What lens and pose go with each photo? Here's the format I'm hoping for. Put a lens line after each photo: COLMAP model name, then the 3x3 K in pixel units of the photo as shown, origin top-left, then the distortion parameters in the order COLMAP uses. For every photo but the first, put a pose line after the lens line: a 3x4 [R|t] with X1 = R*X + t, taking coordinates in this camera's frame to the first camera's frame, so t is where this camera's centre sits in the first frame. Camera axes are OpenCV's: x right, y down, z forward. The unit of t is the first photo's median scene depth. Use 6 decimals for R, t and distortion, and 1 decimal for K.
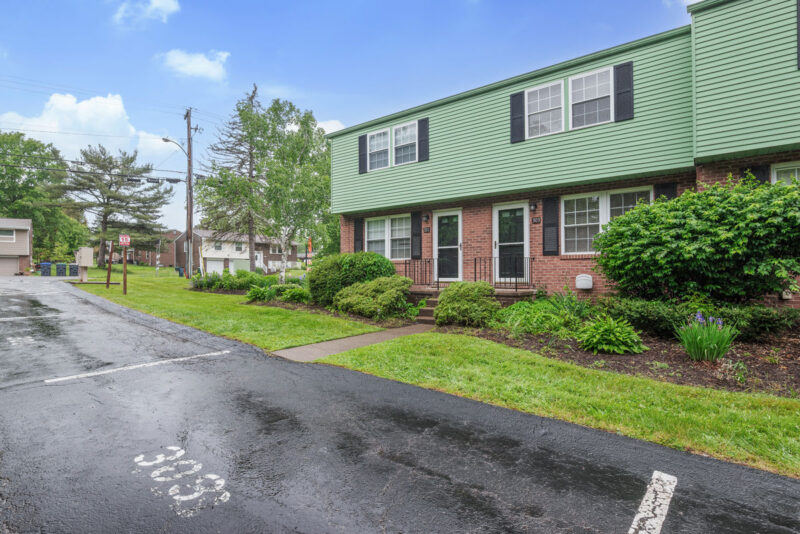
lens RADIAL K [[420.6, 0, 400.6], [0, 420.6, 269.8], [0, 0, 1]] dist [-0.006812, -0.000906]
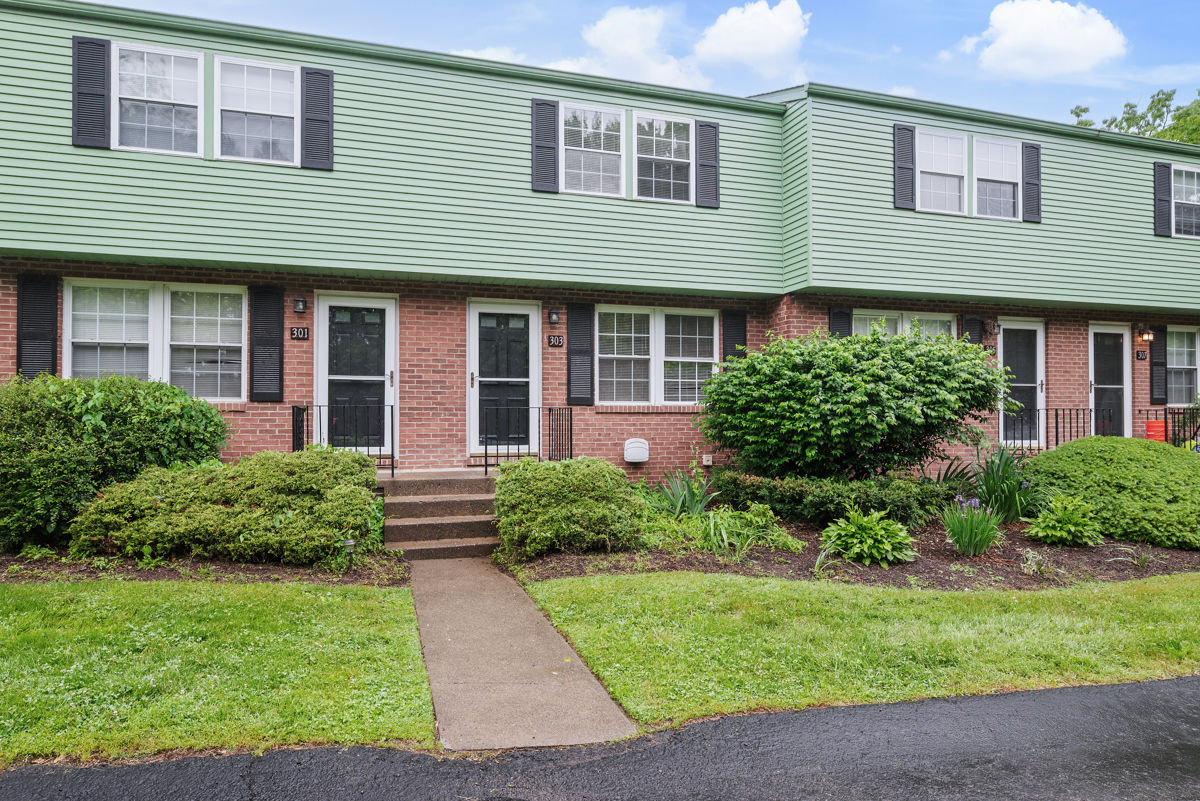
lens RADIAL K [[783.4, 0, 603.4], [0, 783.4, 425.7], [0, 0, 1]] dist [0.001917, 0.000992]
pose [[0.559535, 0.015300, 0.828666, -0.435881], [-0.005448, 0.999876, -0.014783, 0.007818], [-0.828789, 0.003757, 0.559548, 0.326503]]
